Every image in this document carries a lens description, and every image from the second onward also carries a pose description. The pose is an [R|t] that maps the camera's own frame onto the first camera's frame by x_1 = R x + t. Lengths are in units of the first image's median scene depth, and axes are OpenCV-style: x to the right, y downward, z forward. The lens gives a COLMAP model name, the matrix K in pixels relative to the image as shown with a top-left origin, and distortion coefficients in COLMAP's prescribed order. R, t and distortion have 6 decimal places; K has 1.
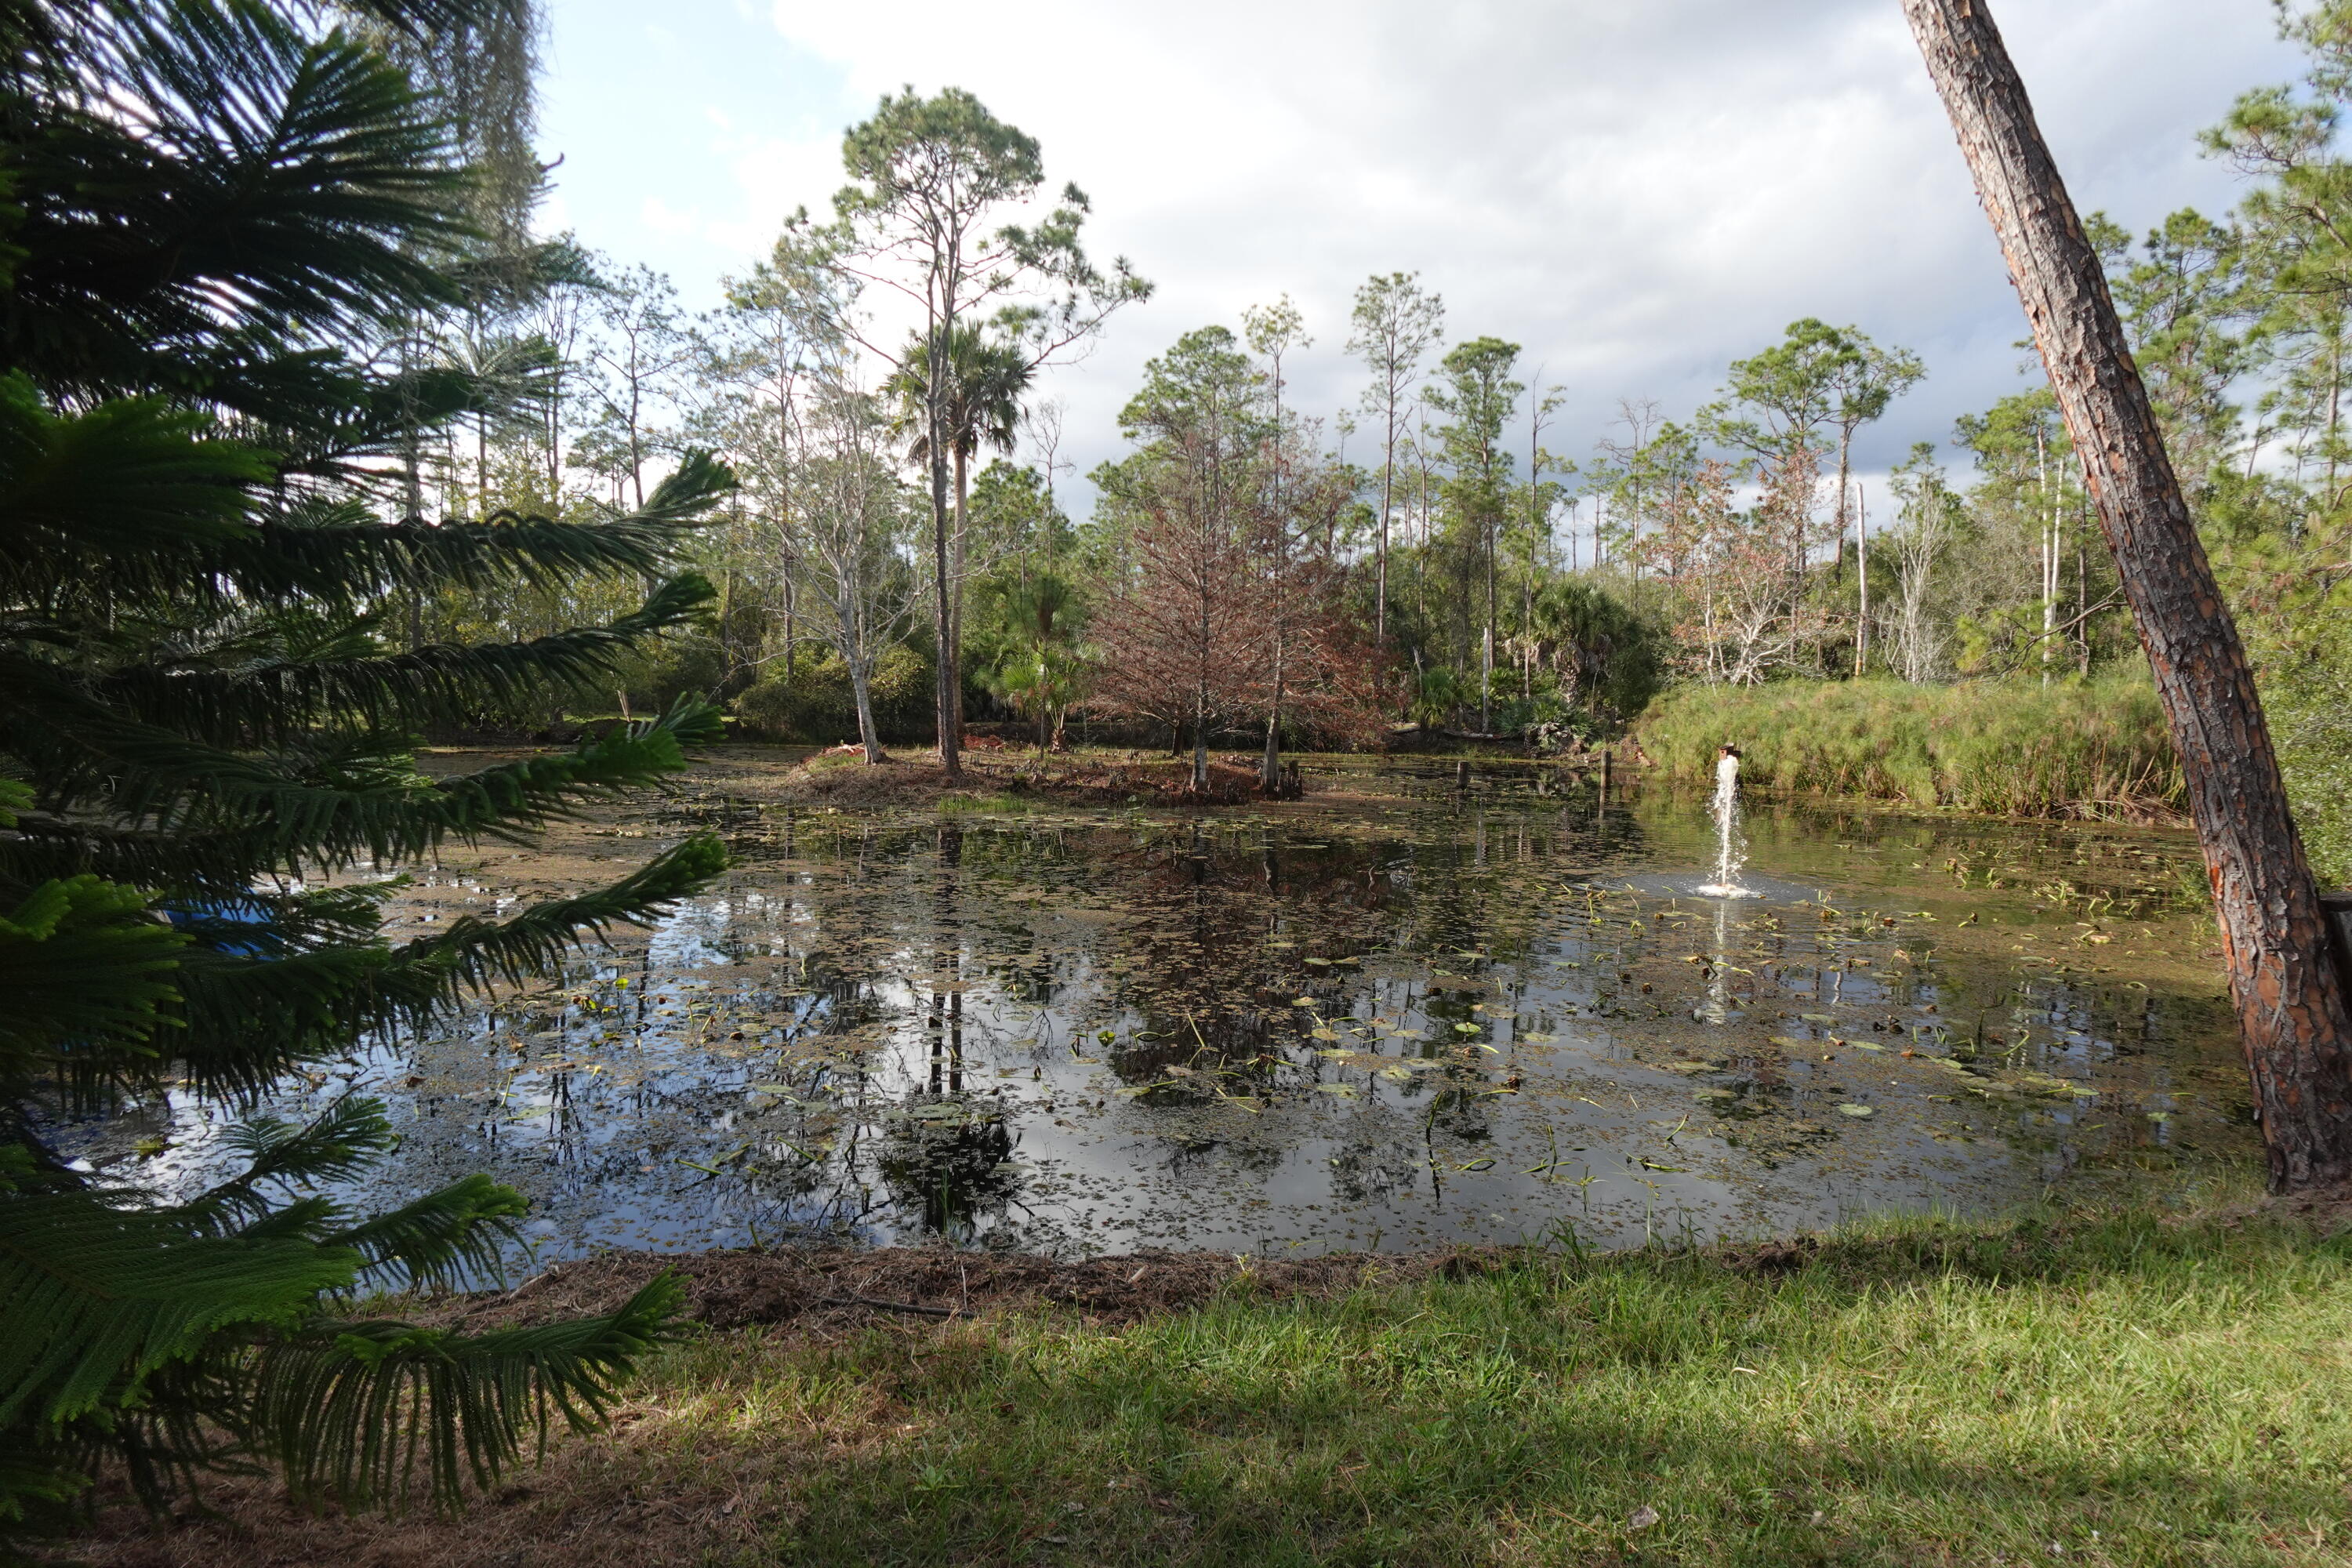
lens RADIAL K [[1332.9, 0, 1179.7], [0, 1332.9, 777.0], [0, 0, 1]] dist [-0.002138, 0.001170]
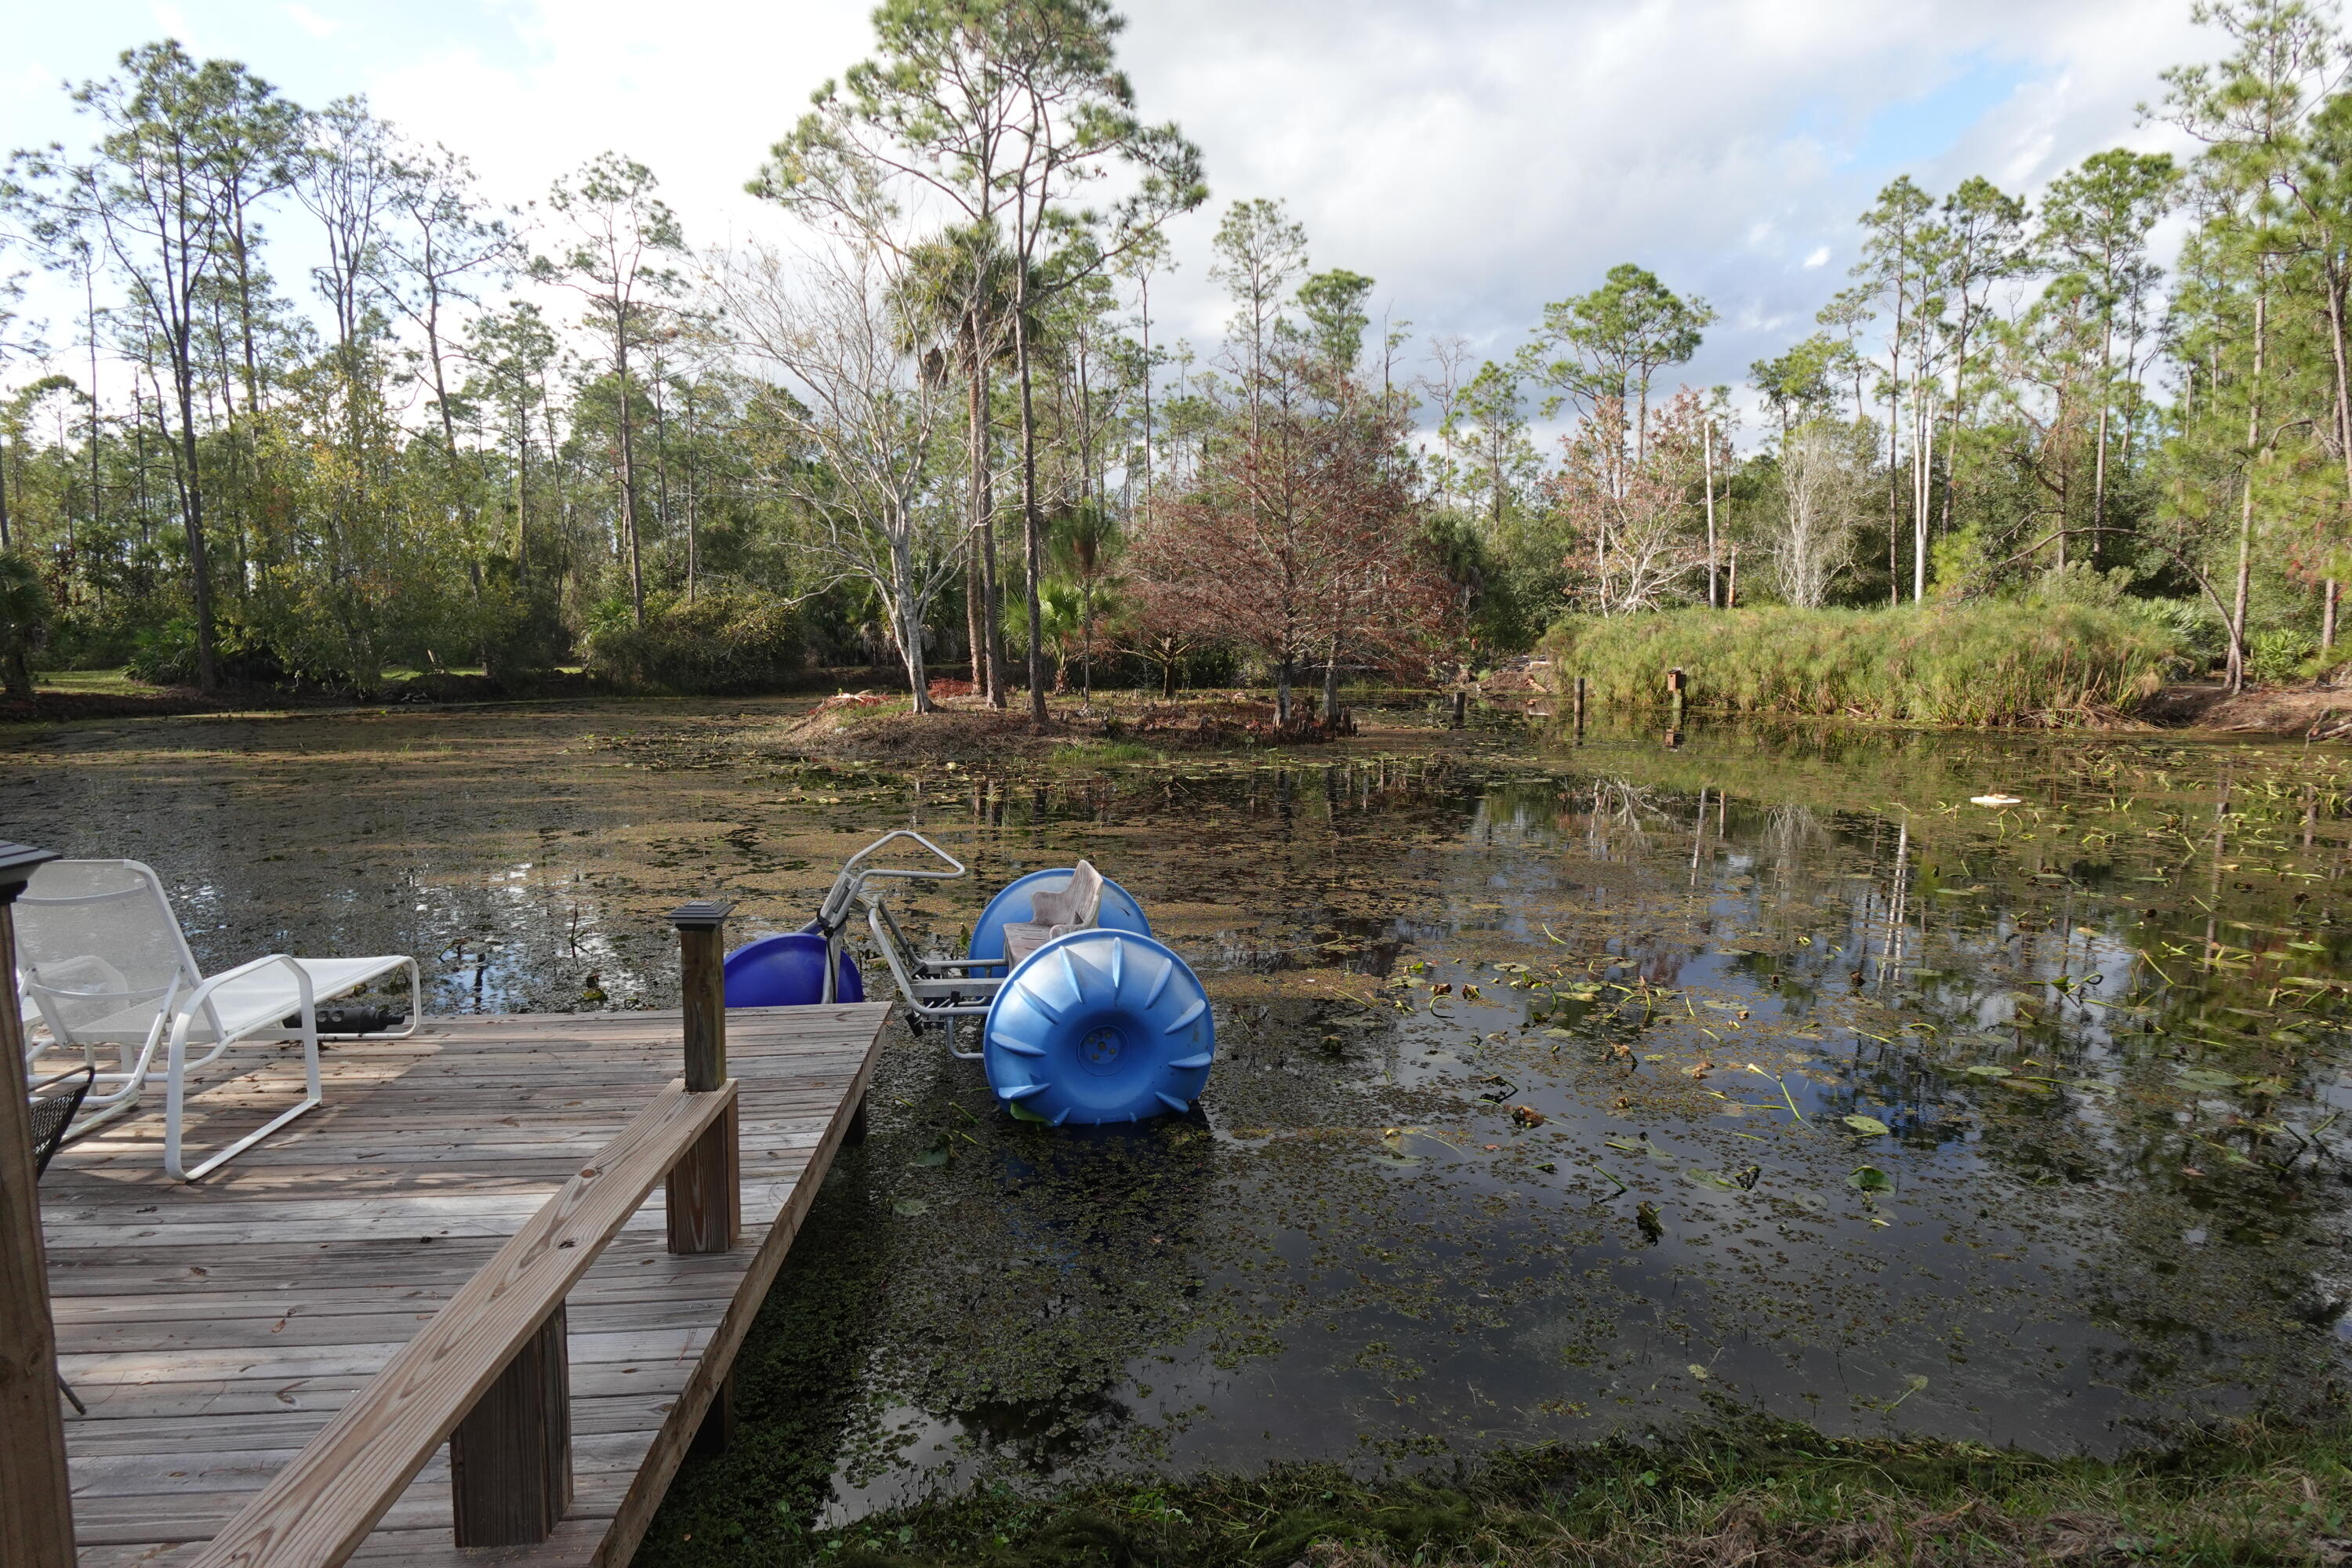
lens RADIAL K [[1332.9, 0, 1171.1], [0, 1332.9, 783.5], [0, 0, 1]] dist [-0.002138, 0.001170]
pose [[0.973946, -0.044610, 0.222351, -0.149358], [0.033336, 0.997973, 0.054204, -0.002931], [-0.224318, -0.045379, 0.973459, 0.038597]]
